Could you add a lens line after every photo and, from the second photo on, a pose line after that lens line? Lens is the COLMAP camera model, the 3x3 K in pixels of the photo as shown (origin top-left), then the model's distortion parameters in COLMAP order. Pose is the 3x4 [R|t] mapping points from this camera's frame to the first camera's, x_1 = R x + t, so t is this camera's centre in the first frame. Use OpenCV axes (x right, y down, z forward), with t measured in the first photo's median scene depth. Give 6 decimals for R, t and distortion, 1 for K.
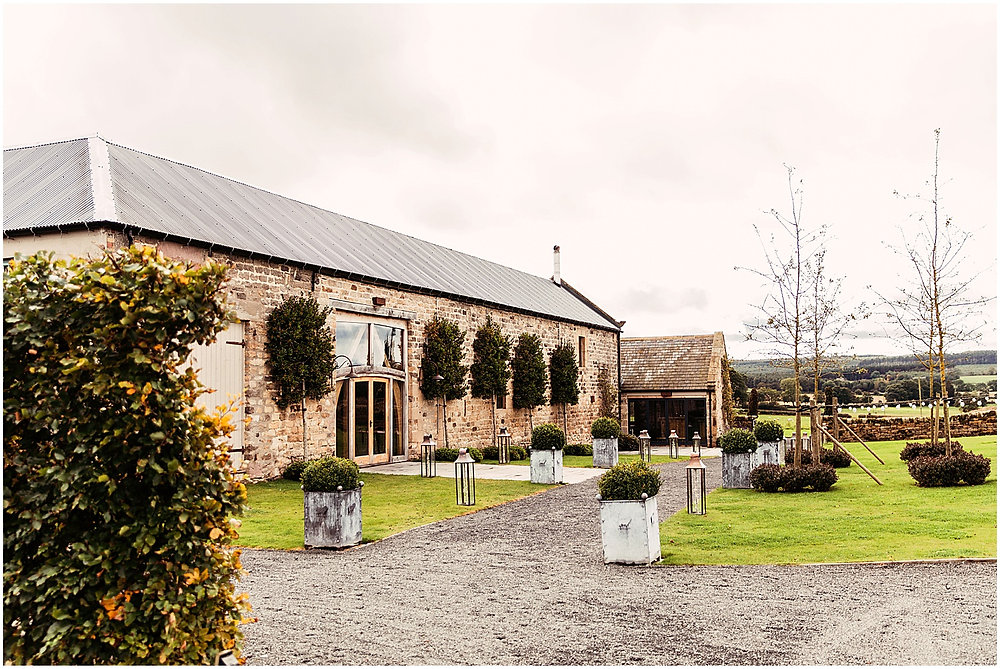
lens RADIAL K [[997.4, 0, 498.5], [0, 997.4, 297.6], [0, 0, 1]] dist [-0.018953, -0.002472]
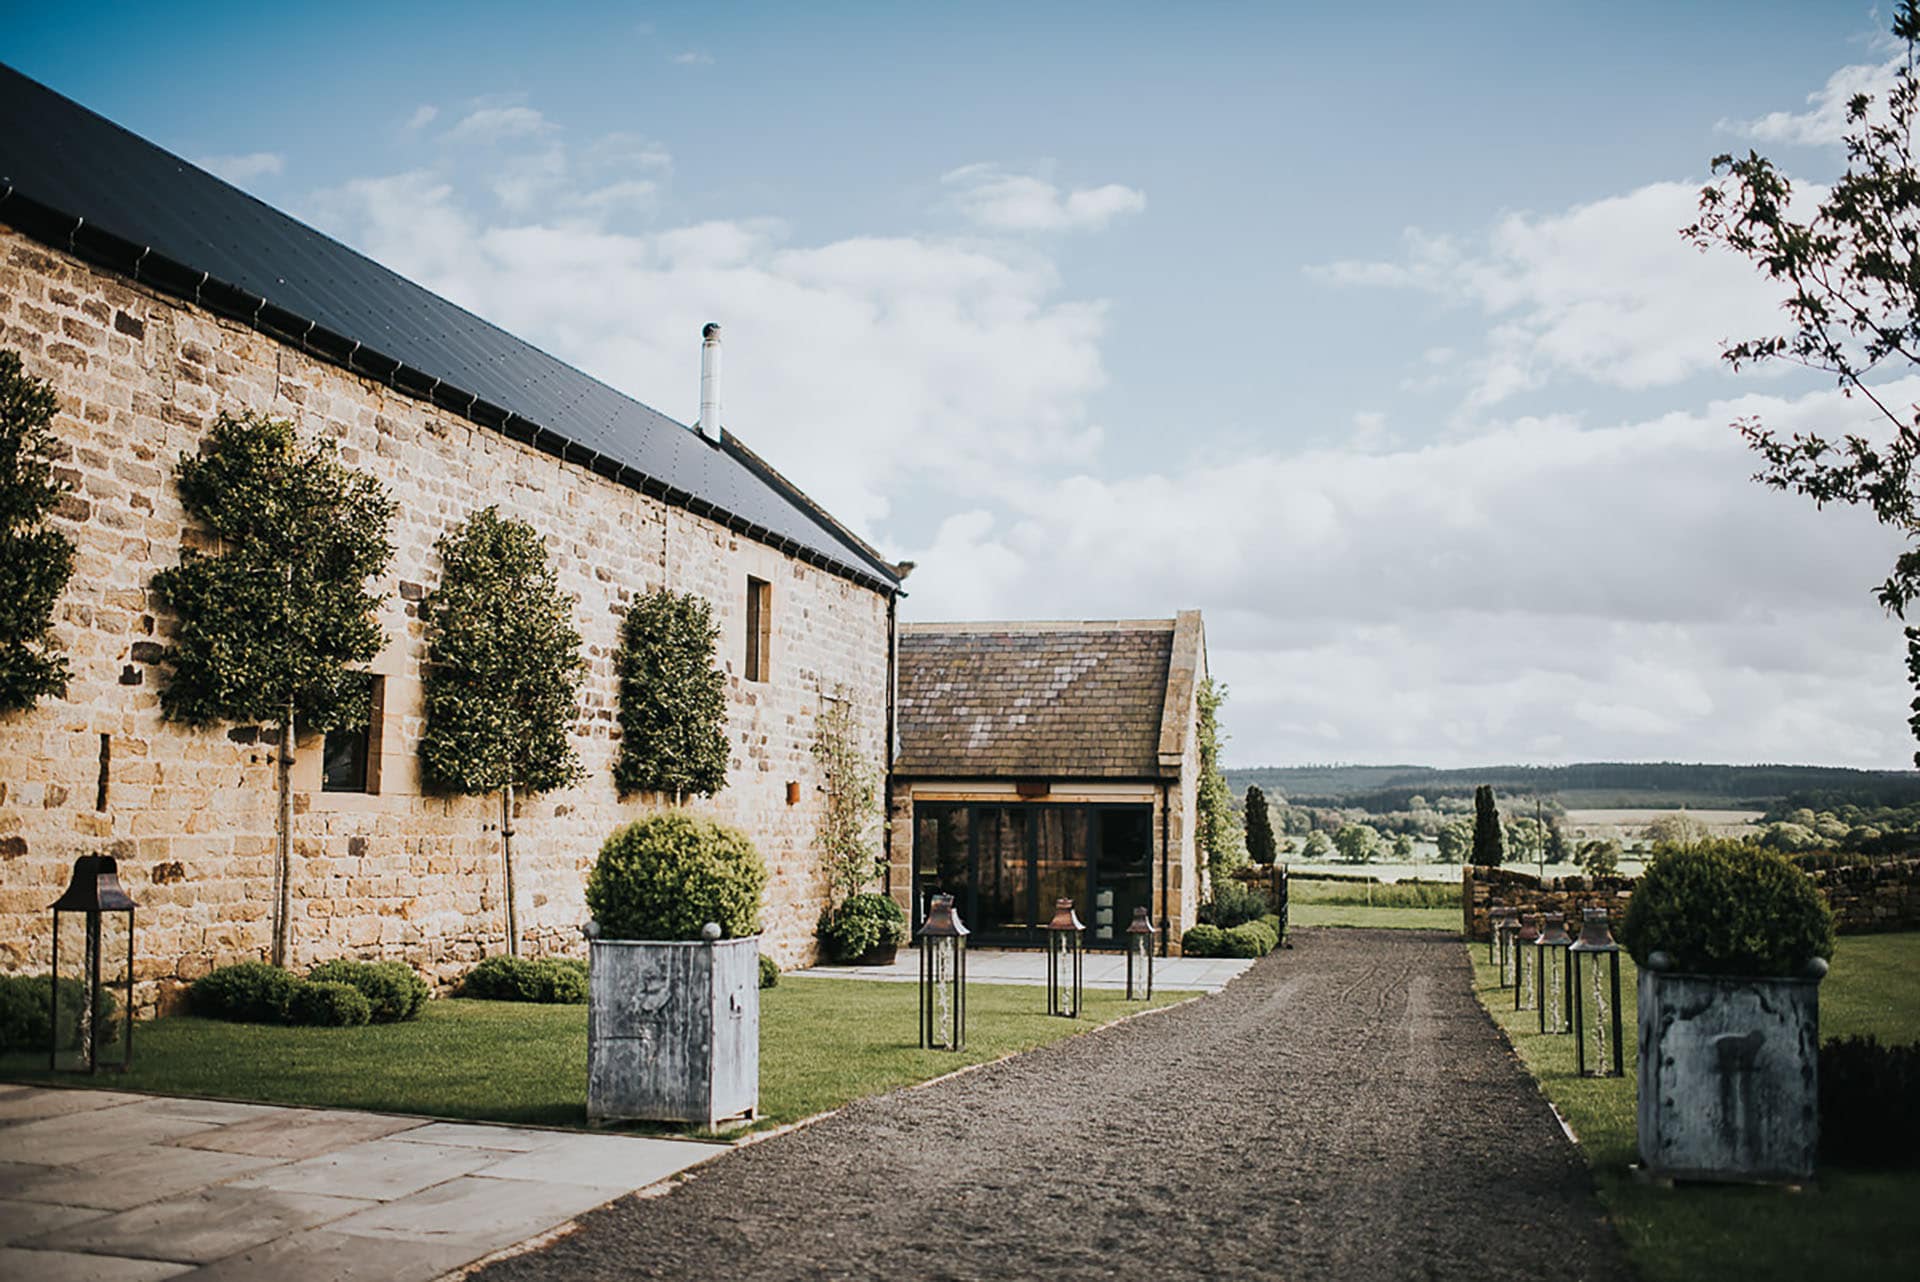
lens RADIAL K [[1915.1, 0, 957.1], [0, 1915.1, 570.2], [0, 0, 1]] dist [-0.018953, -0.002472]
pose [[0.990540, 0.036034, 0.132410, 0.059536], [-0.030692, 0.998639, -0.042170, 0.053013], [-0.133750, 0.037707, 0.990298, 0.386644]]
